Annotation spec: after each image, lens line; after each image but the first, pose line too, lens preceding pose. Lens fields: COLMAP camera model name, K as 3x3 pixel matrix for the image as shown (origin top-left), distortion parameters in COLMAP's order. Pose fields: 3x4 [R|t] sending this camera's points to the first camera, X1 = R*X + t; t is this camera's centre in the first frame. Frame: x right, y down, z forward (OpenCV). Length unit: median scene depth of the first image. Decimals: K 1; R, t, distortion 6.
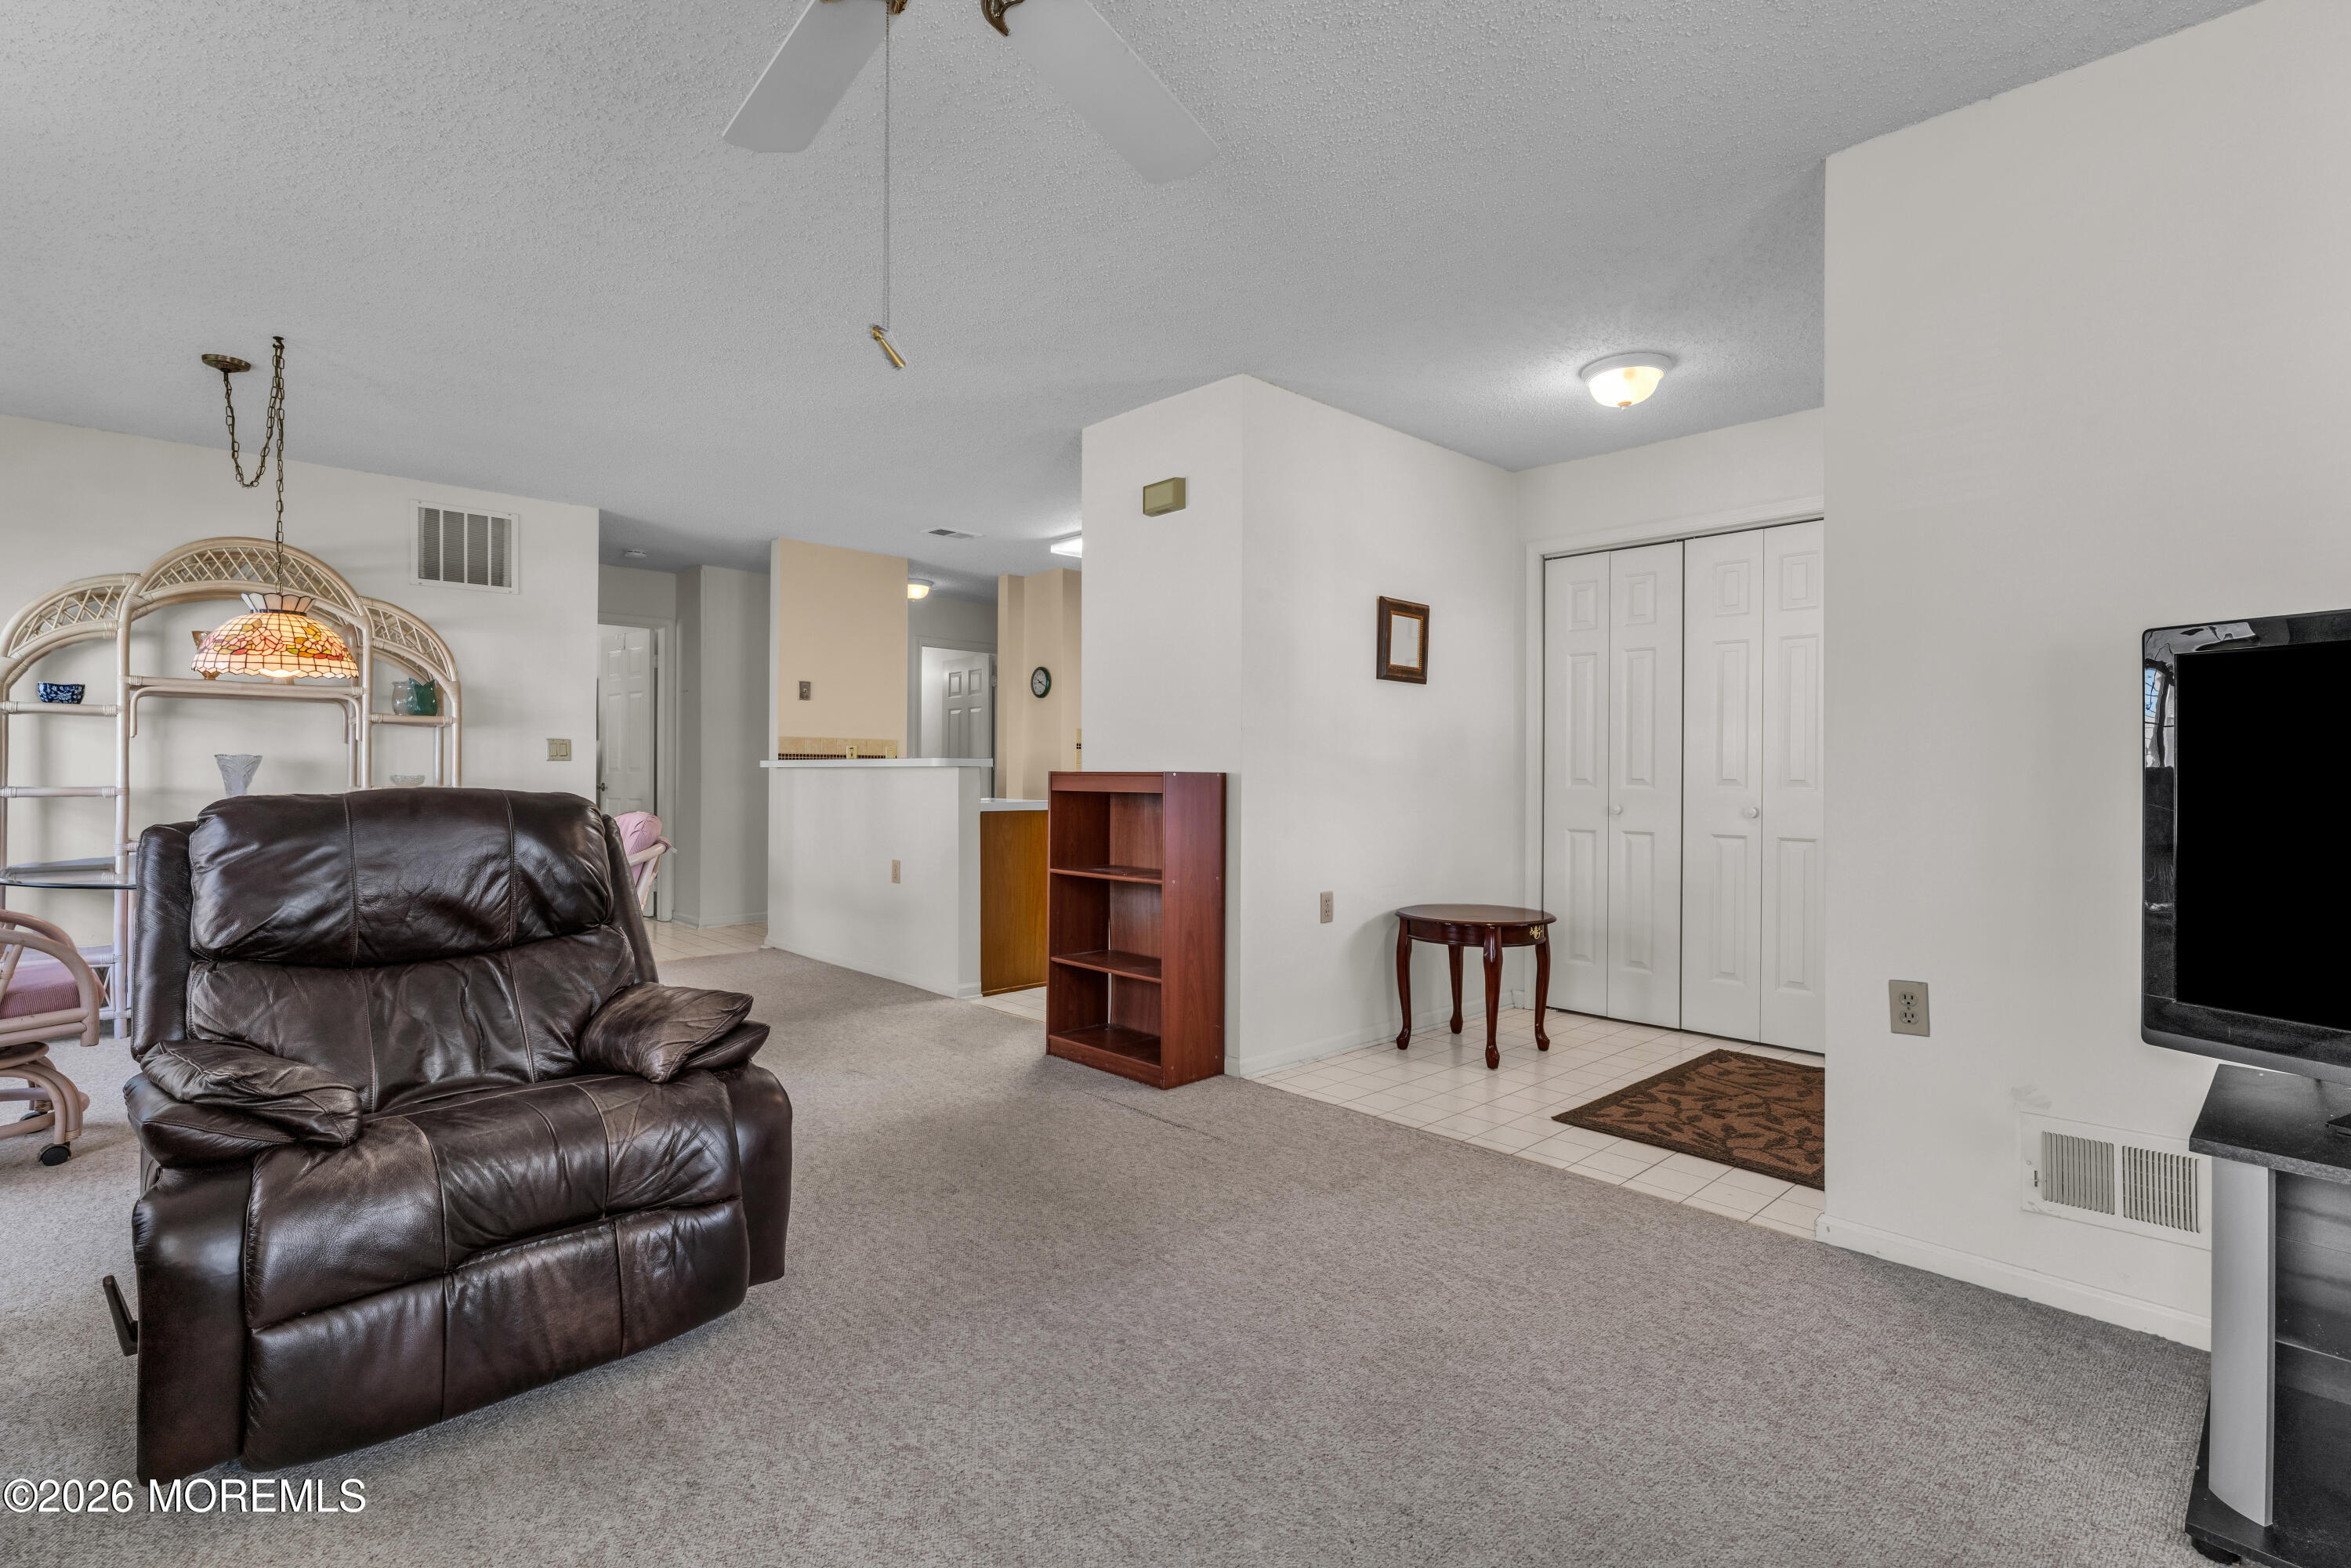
lens RADIAL K [[1087.6, 0, 1168.4], [0, 1087.6, 783.6], [0, 0, 1]] dist [-0.000764, -0.001033]
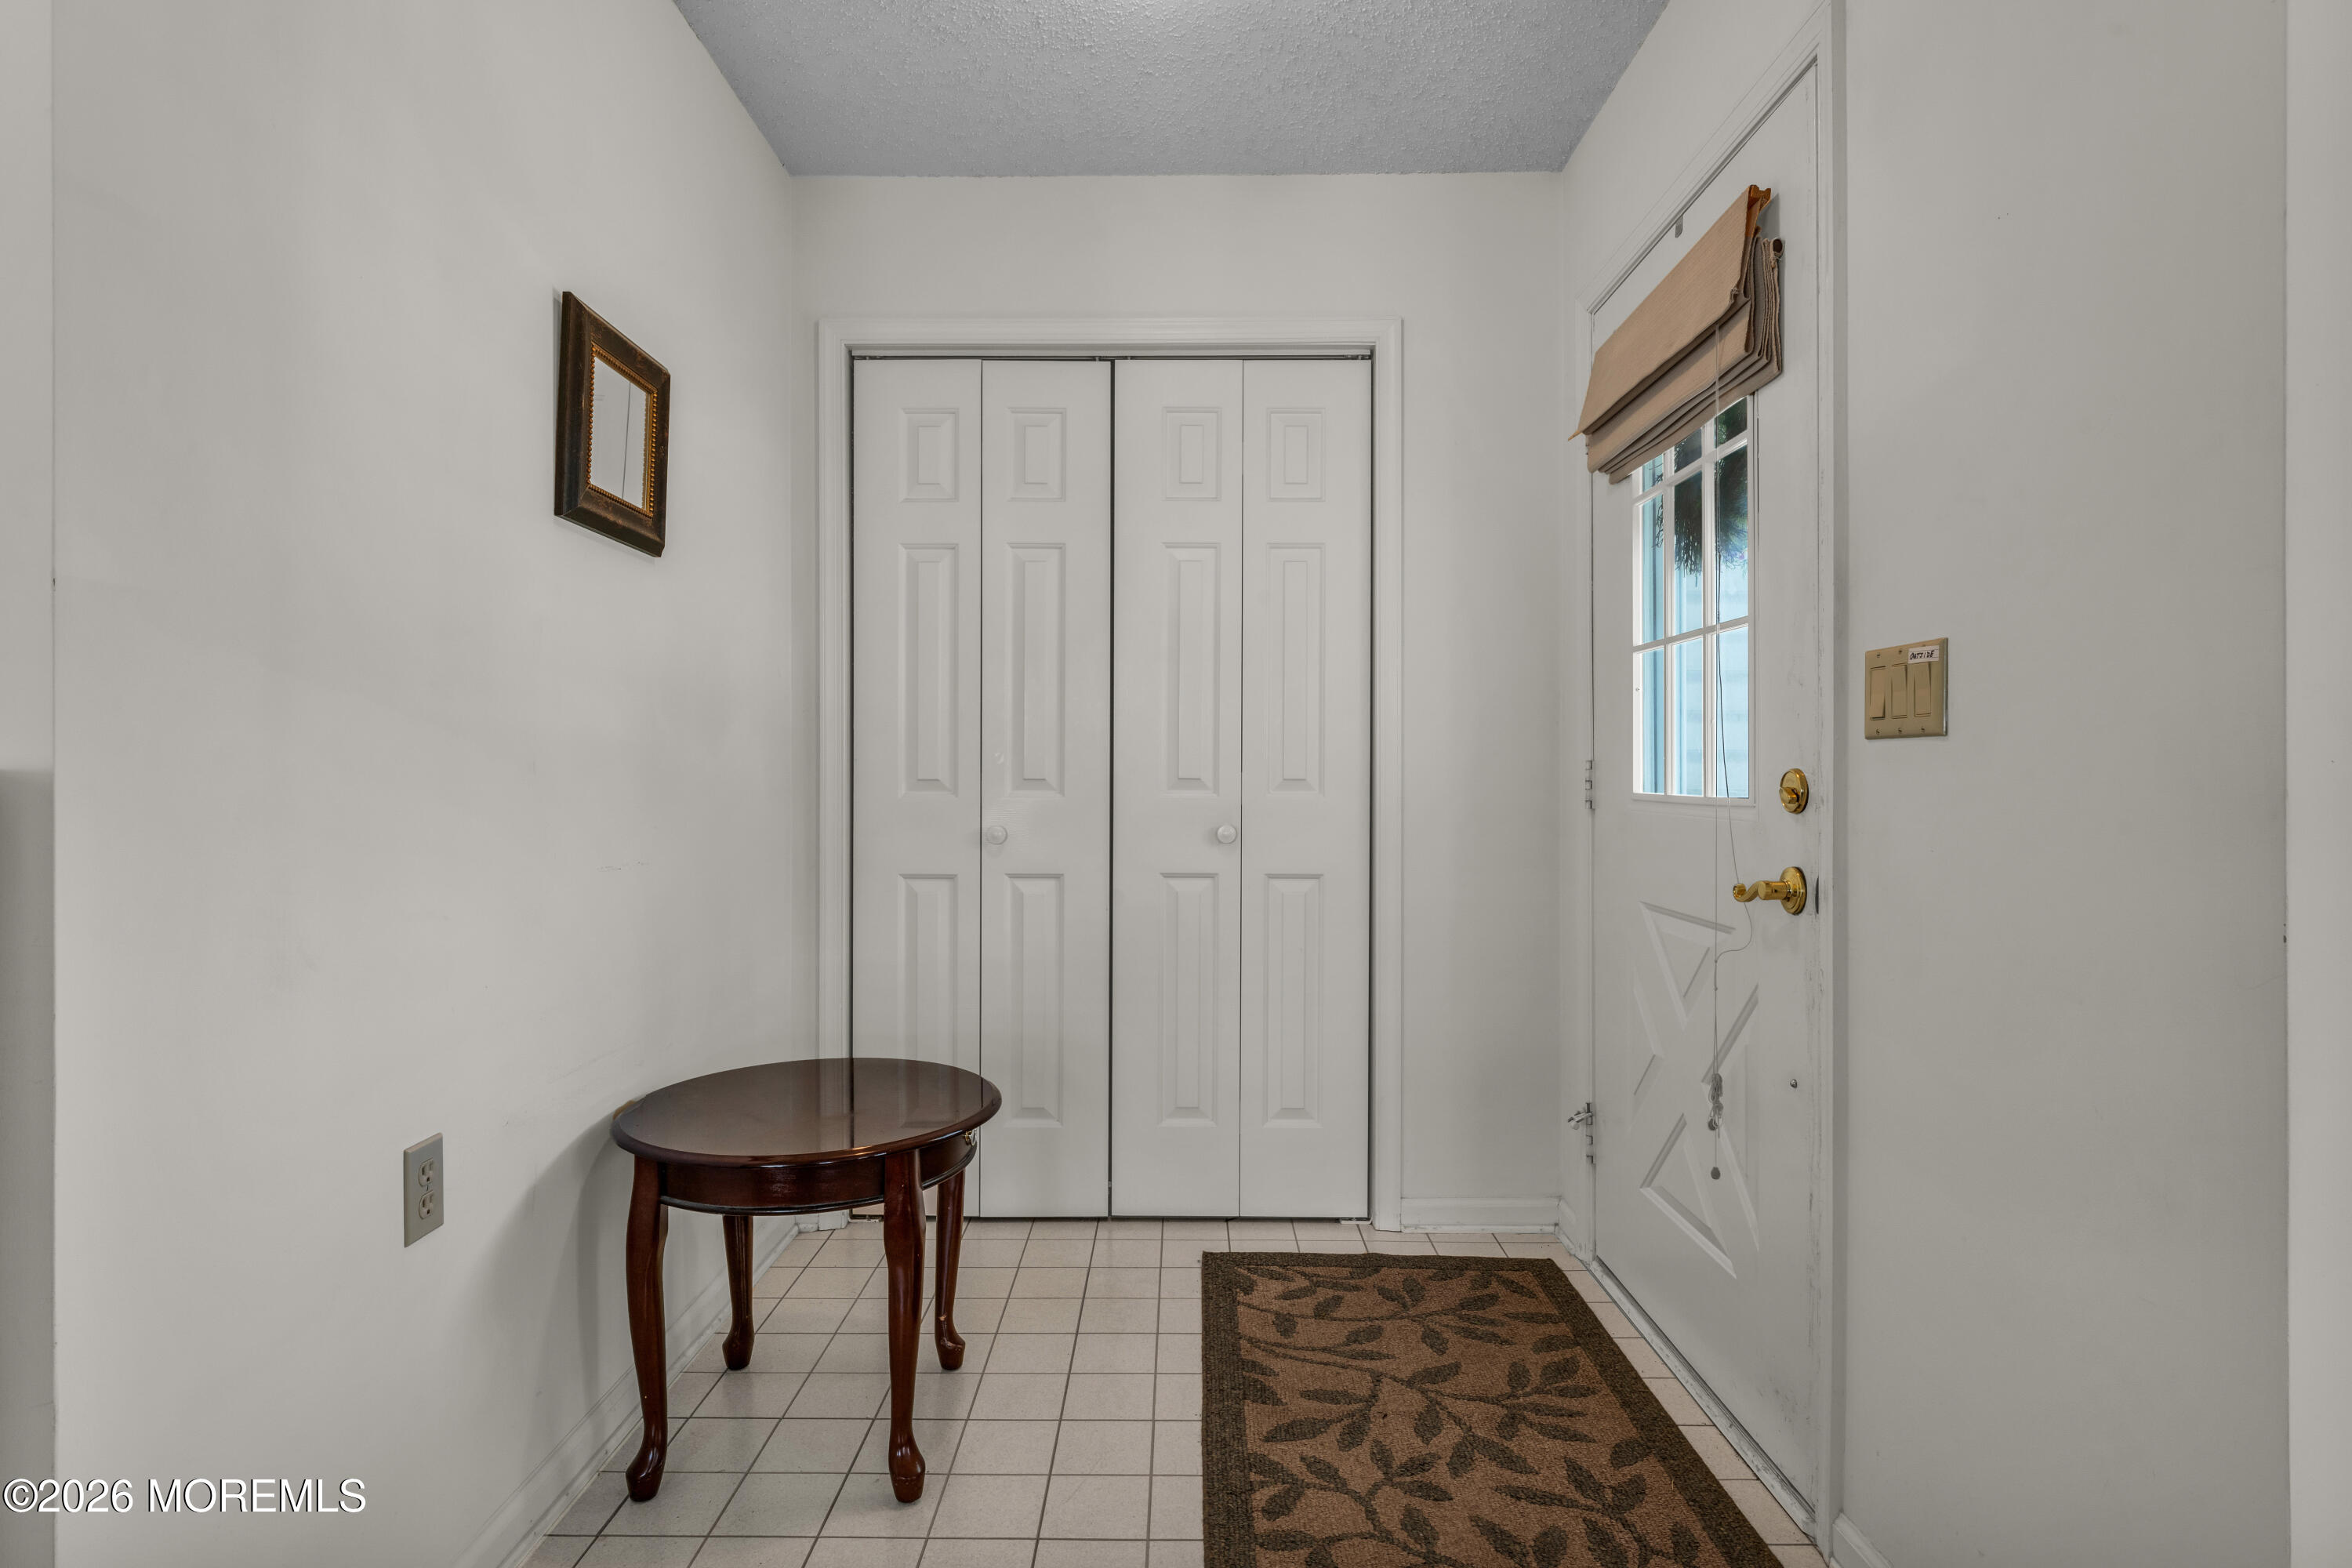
lens RADIAL K [[1219.7, 0, 1180.5], [0, 1219.7, 772.2], [0, 0, 1]] dist [0.003456, -0.001275]
pose [[0.695477, -0.004504, 0.718535, 0.040392], [0.012493, 0.999905, -0.005825, -0.003318], [-0.718440, 0.013027, 0.695467, 0.556994]]
